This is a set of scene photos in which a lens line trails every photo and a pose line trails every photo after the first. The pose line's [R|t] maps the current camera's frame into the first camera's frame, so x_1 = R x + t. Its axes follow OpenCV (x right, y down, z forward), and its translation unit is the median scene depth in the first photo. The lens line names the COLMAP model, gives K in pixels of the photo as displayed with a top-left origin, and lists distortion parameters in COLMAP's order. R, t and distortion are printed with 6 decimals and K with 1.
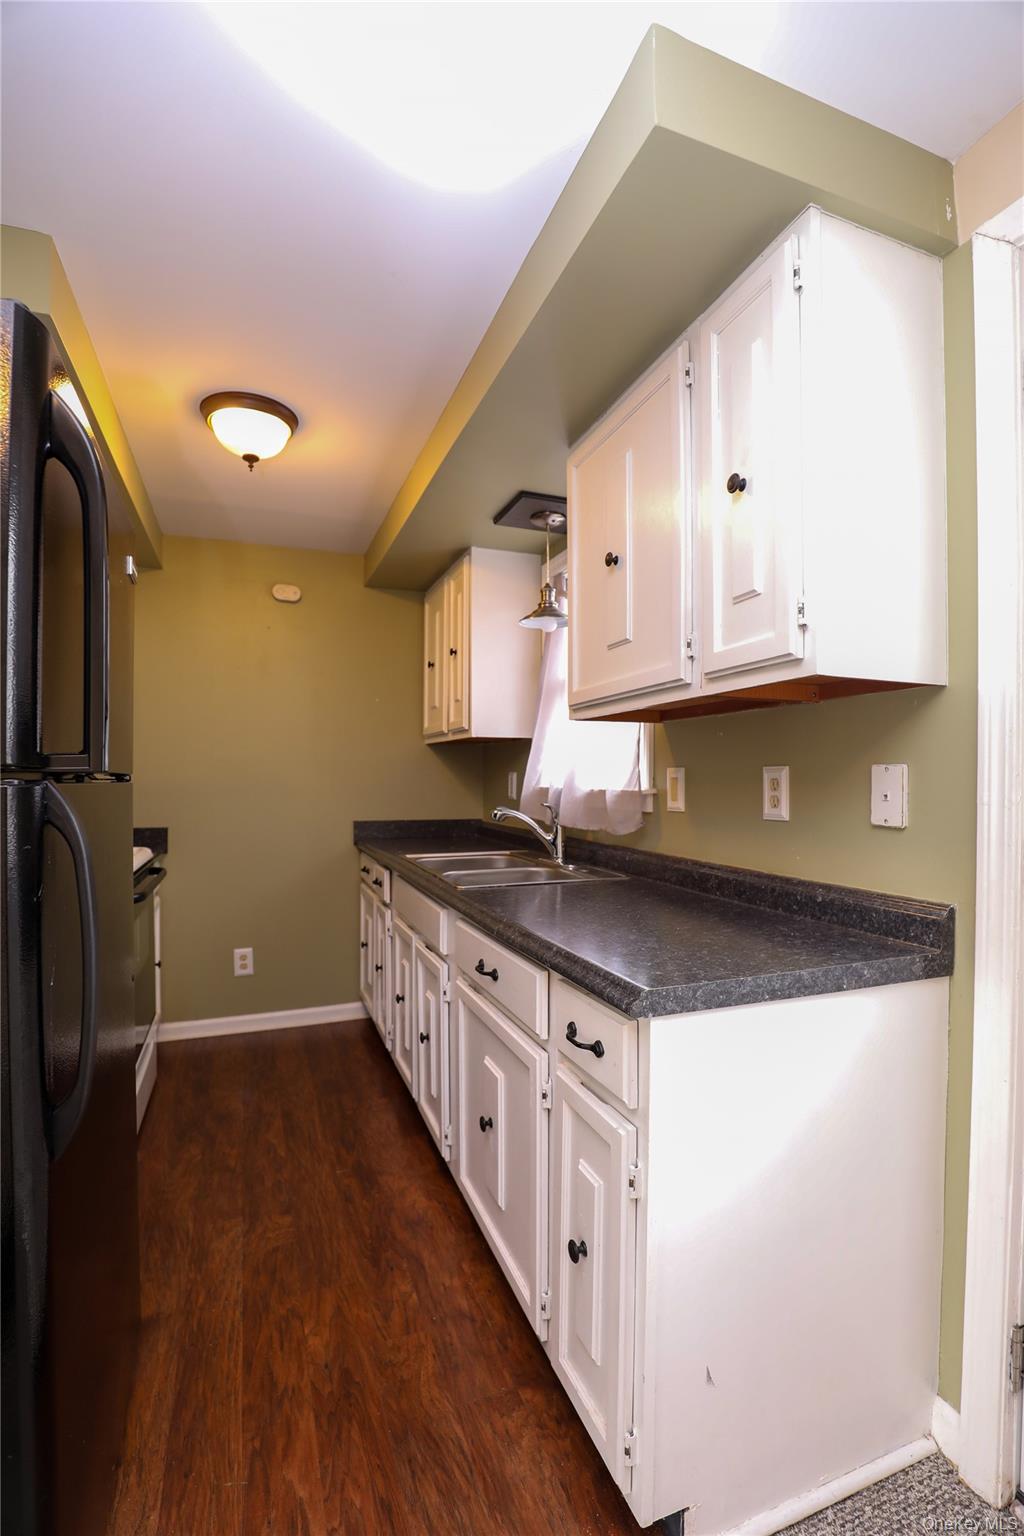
lens RADIAL K [[697.3, 0, 513.8], [0, 697.3, 778.4], [0, 0, 1]] dist [-0.043357, 0.009614]
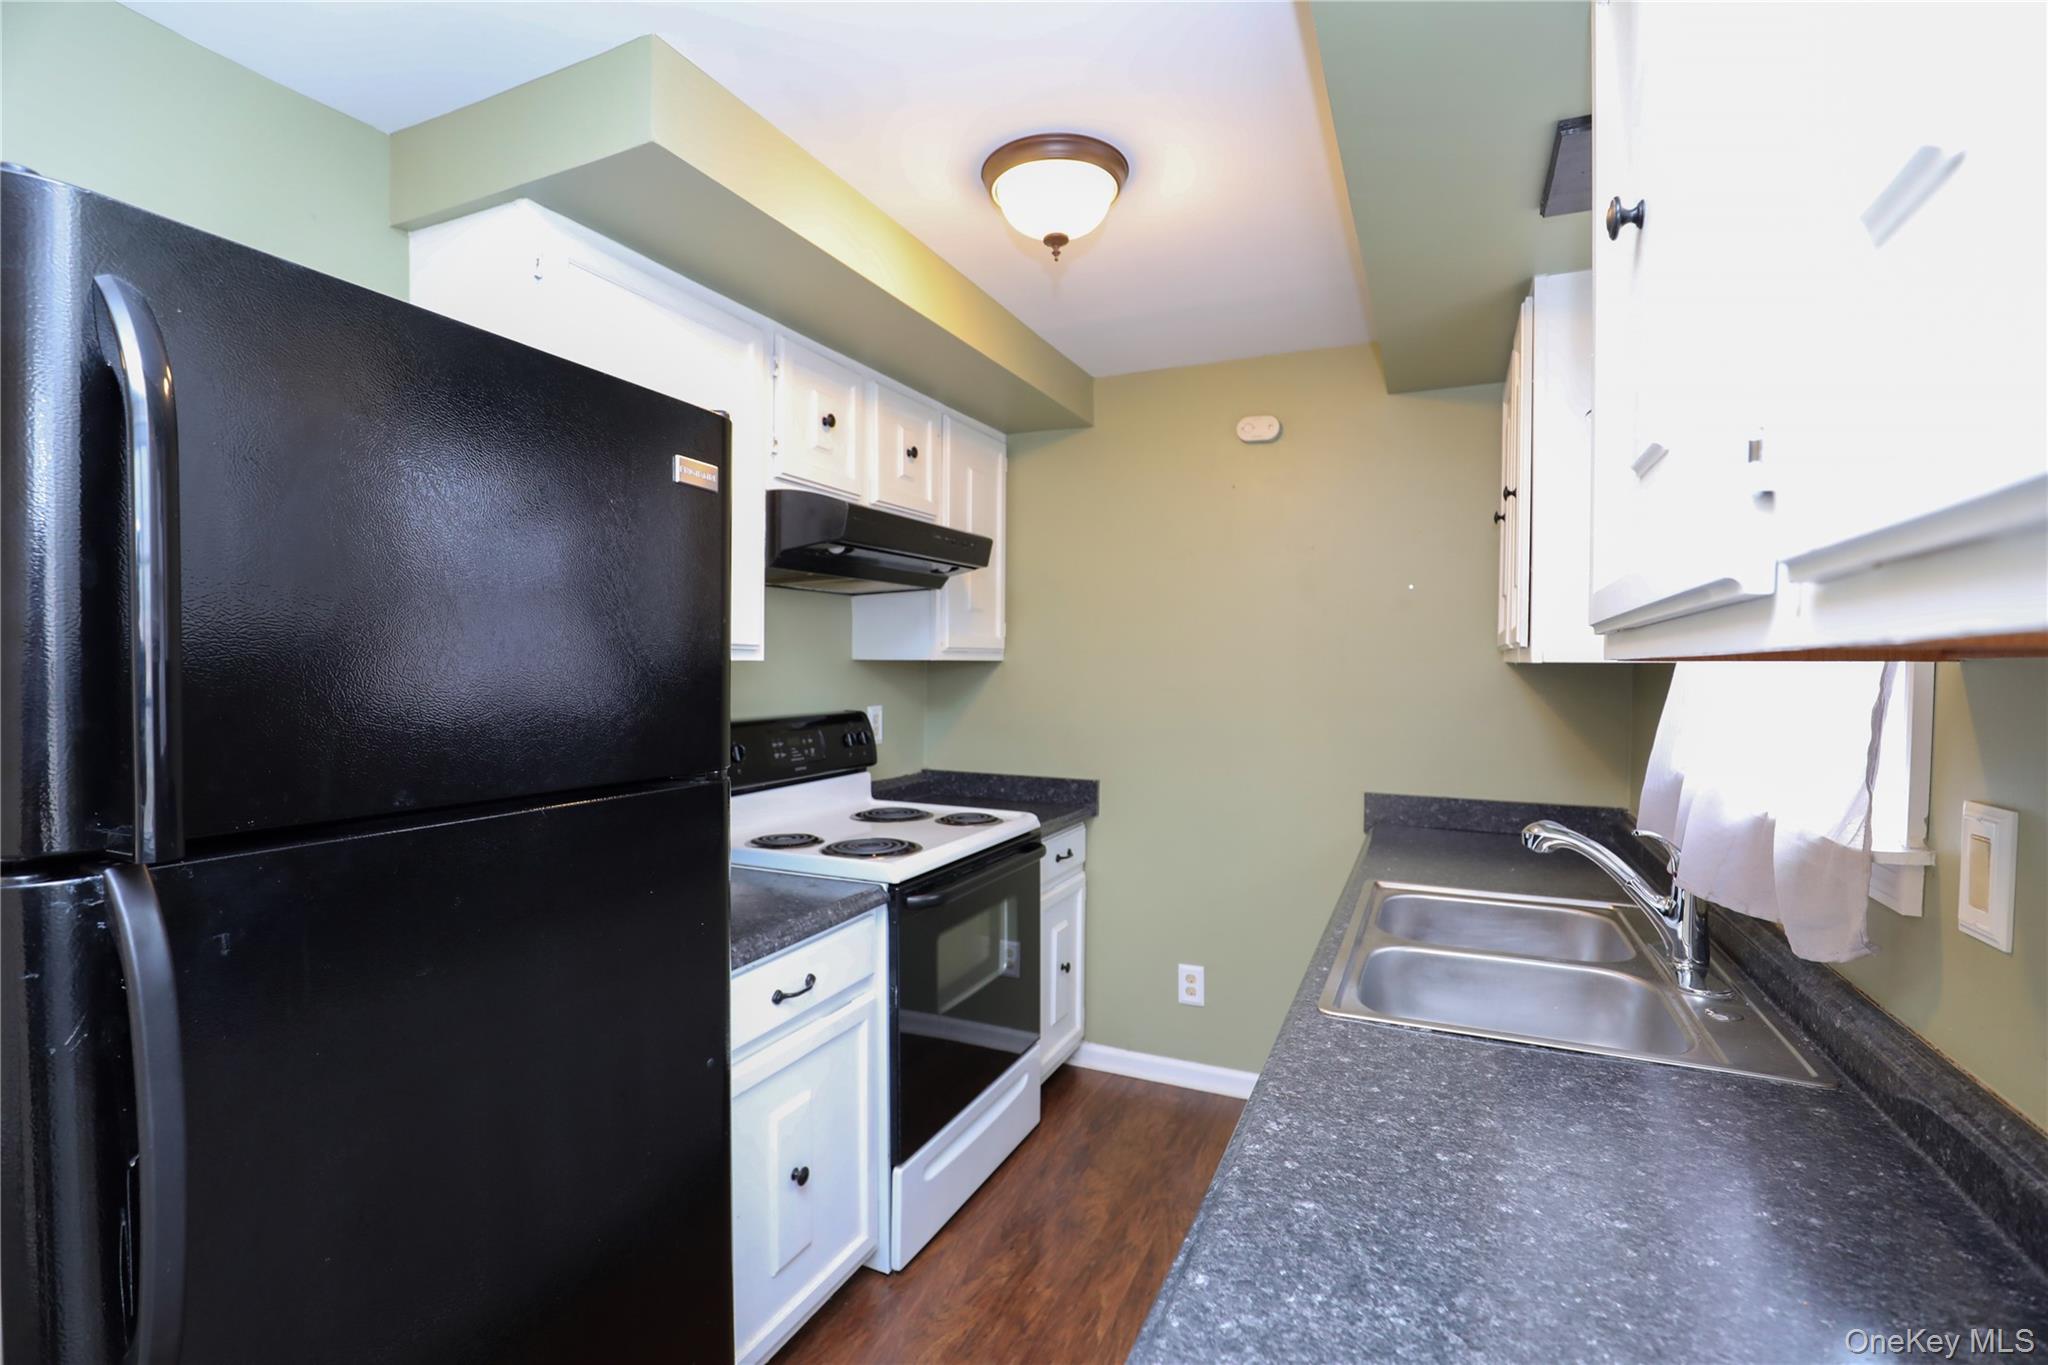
lens RADIAL K [[929.8, 0, 1012.6], [0, 929.8, 692.2], [0, 0, 1]] dist [-0.043357, 0.009614]
pose [[0.697576, 0.024244, -0.716100, 0.214847], [-0.005672, 0.999583, 0.028317, -0.077775], [0.716488, -0.015691, 0.697423, 0.393156]]
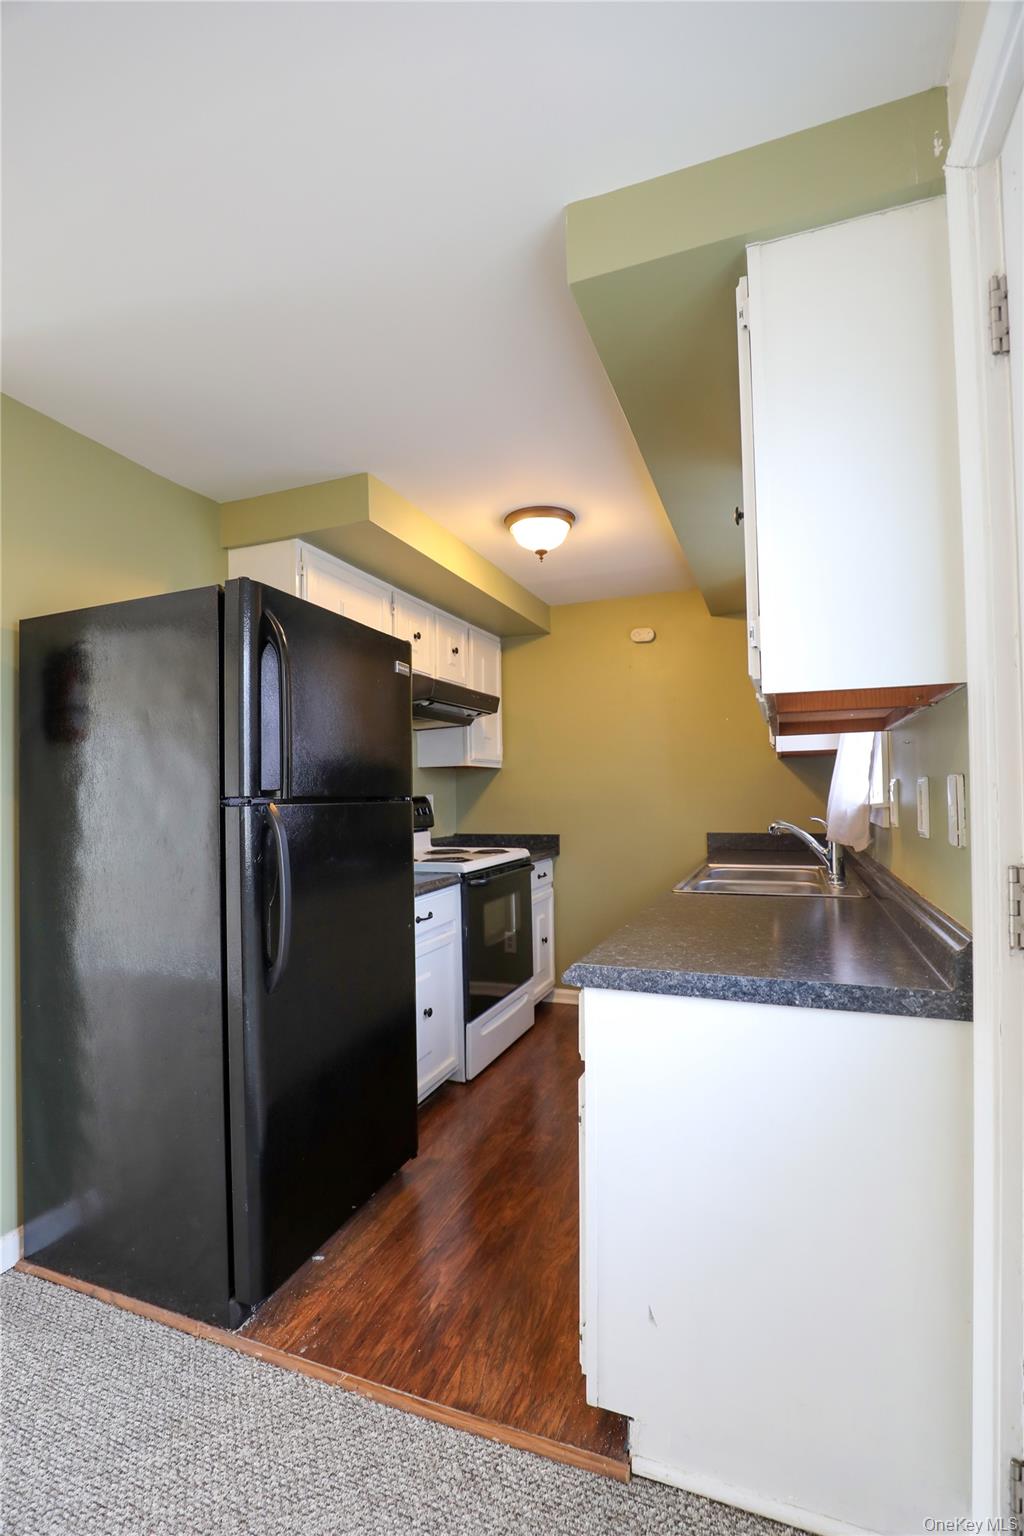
lens RADIAL K [[697.3, 0, 513.8], [0, 697.3, 778.4], [0, 0, 1]] dist [-0.043357, 0.009614]
pose [[0.738727, -0.030355, -0.673321, 0.478153], [0.018038, 0.999518, -0.025271, -0.002404], [0.673763, 0.006523, 0.738918, -0.010285]]
